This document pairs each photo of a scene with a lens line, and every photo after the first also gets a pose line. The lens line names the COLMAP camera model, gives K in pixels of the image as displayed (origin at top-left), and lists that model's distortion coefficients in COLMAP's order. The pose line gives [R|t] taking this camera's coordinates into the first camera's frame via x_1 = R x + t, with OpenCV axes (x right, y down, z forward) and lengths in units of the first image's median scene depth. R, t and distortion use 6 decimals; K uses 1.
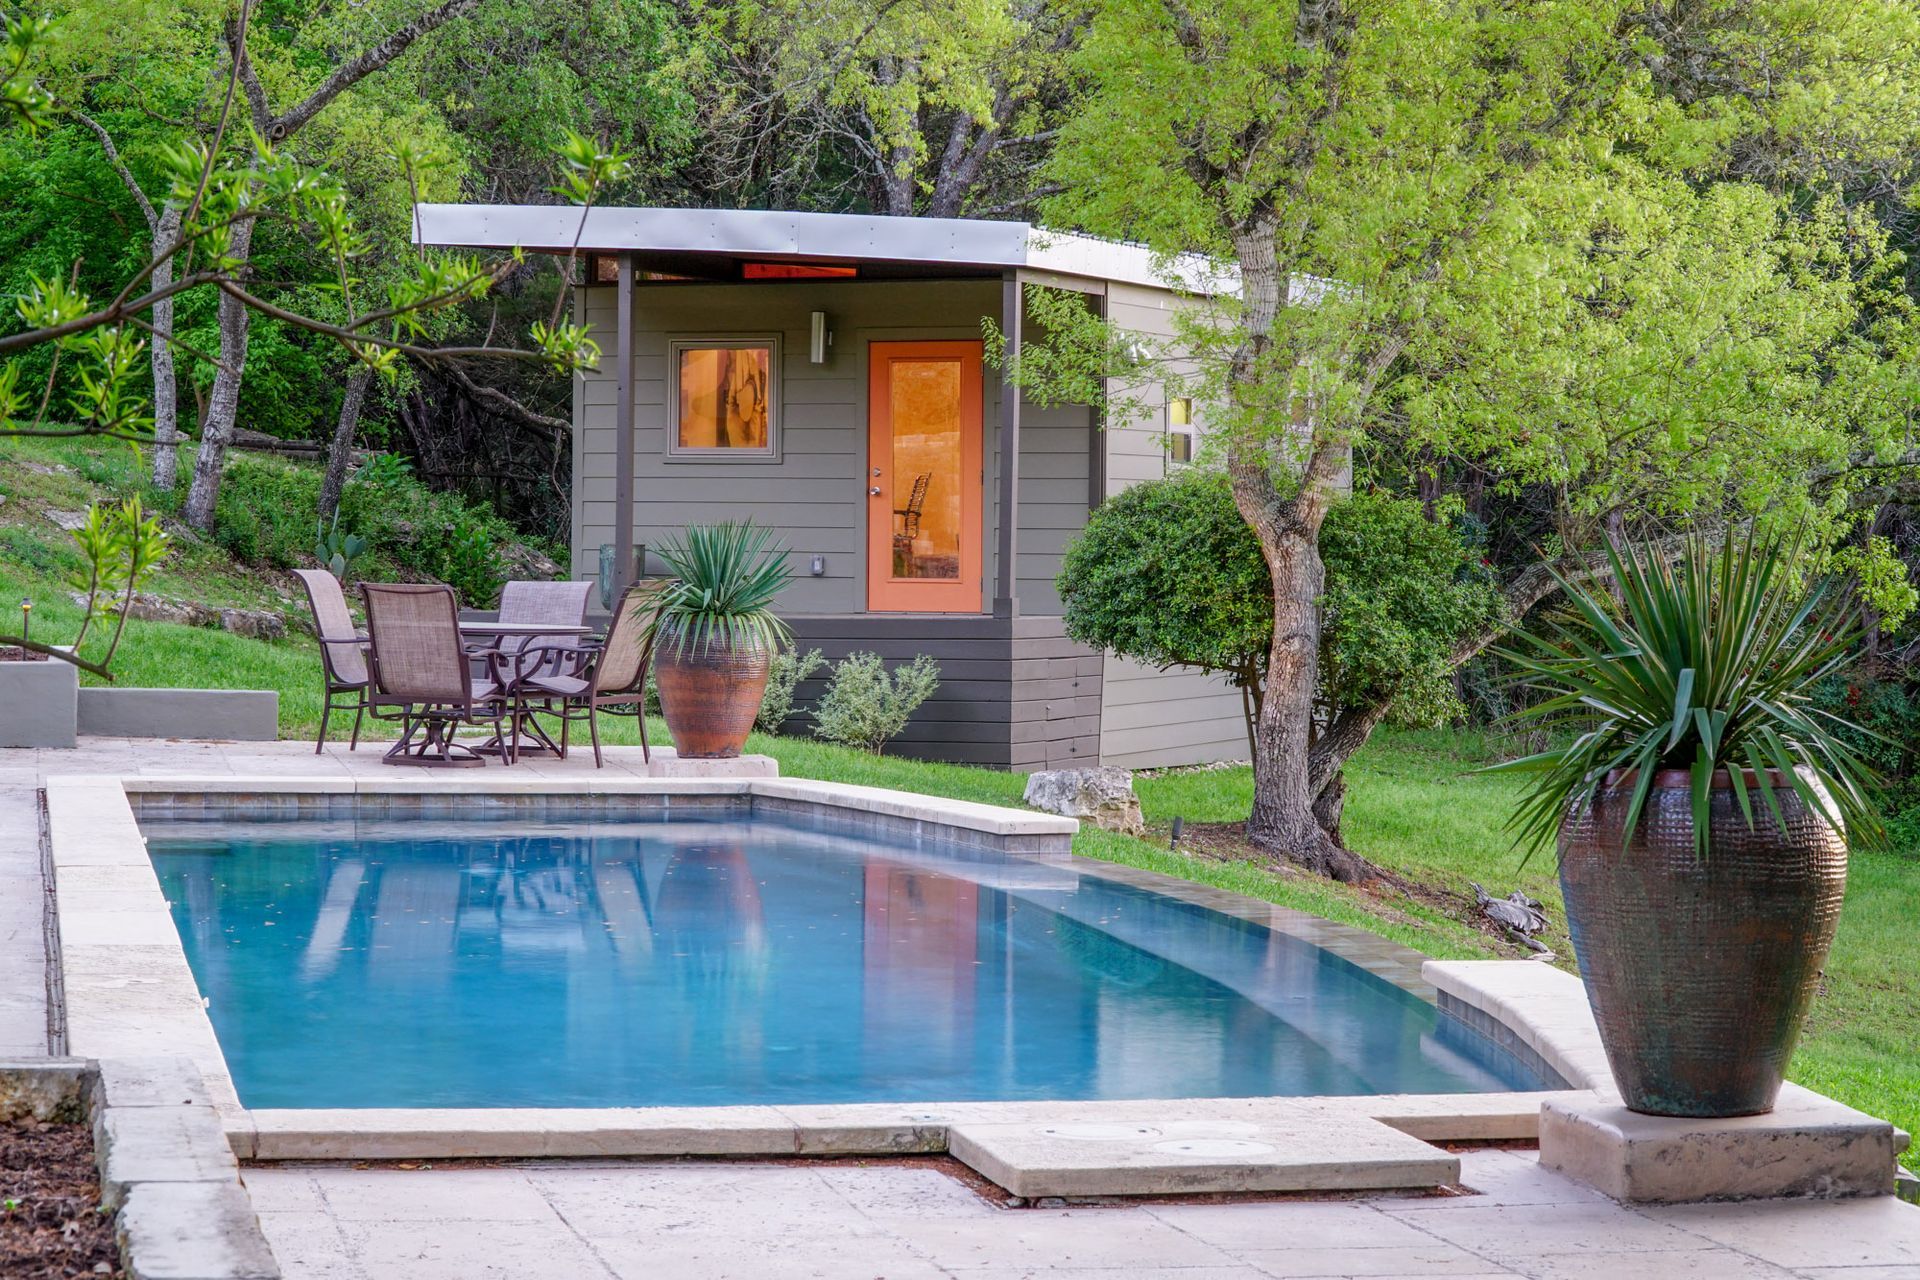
lens RADIAL K [[3760.6, 0, 960.0], [0, 3760.6, 640.0], [0, 0, 1]] dist [-0.321897, -0.161298]
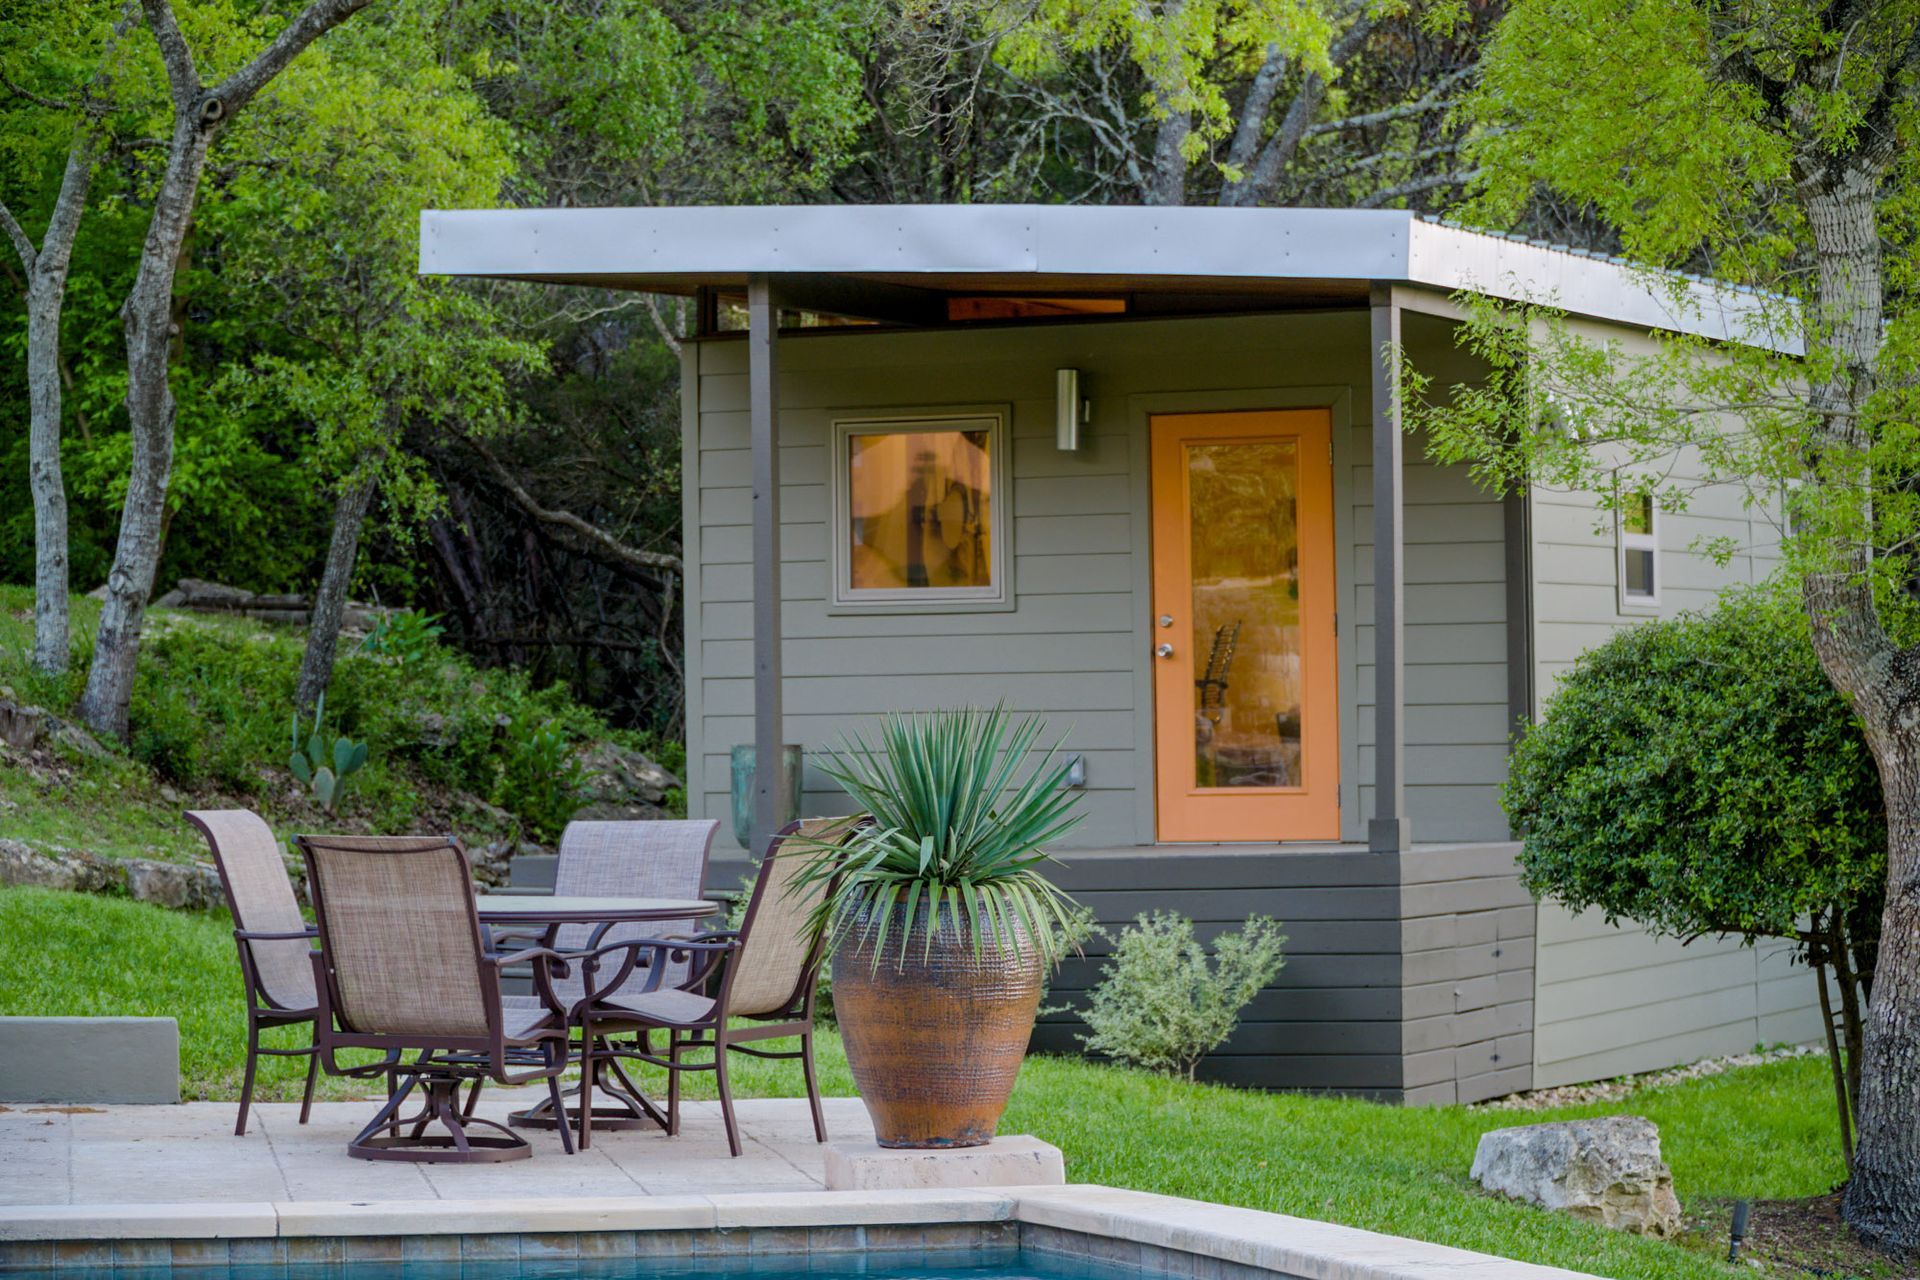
lens RADIAL K [[5146.9, 0, 959.0], [0, 5146.9, 682.5], [0, 0, 1]] dist [-0.444915, -0.542377]
pose [[0.998357, -0.024465, -0.051814, -0.014372], [0.022699, 0.999150, -0.034406, -0.006318], [0.052612, 0.033173, 0.998064, 0.157714]]
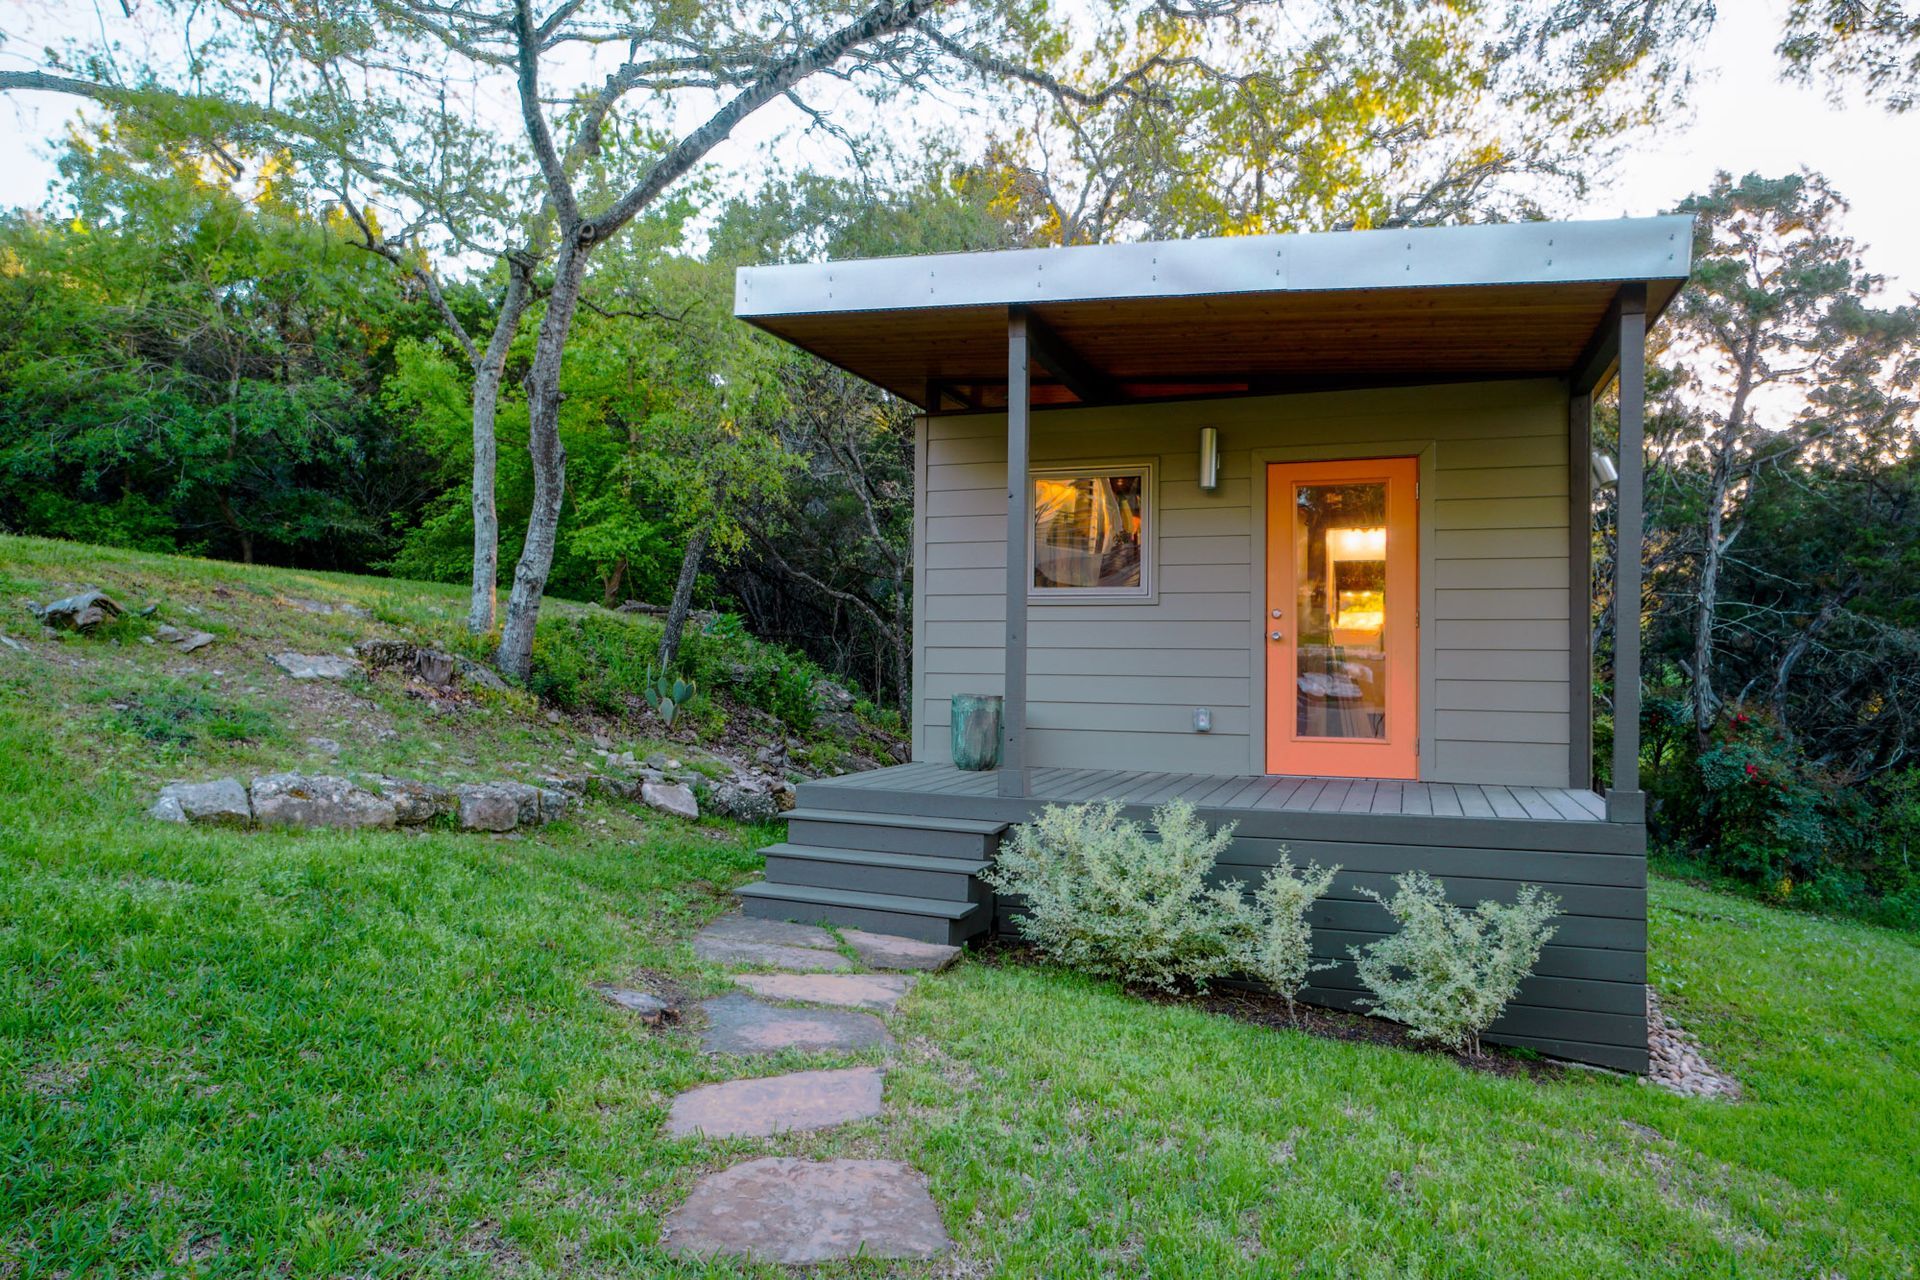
lens RADIAL K [[1522.1, 0, 956.3], [0, 1522.1, 615.4], [0, 0, 1]] dist [-0.001637, 0.001215]
pose [[0.999896, 0.000109, -0.014435, -0.104824], [-0.000991, 0.998130, -0.061125, -0.026064], [0.014401, 0.061133, 0.998026, 0.747601]]
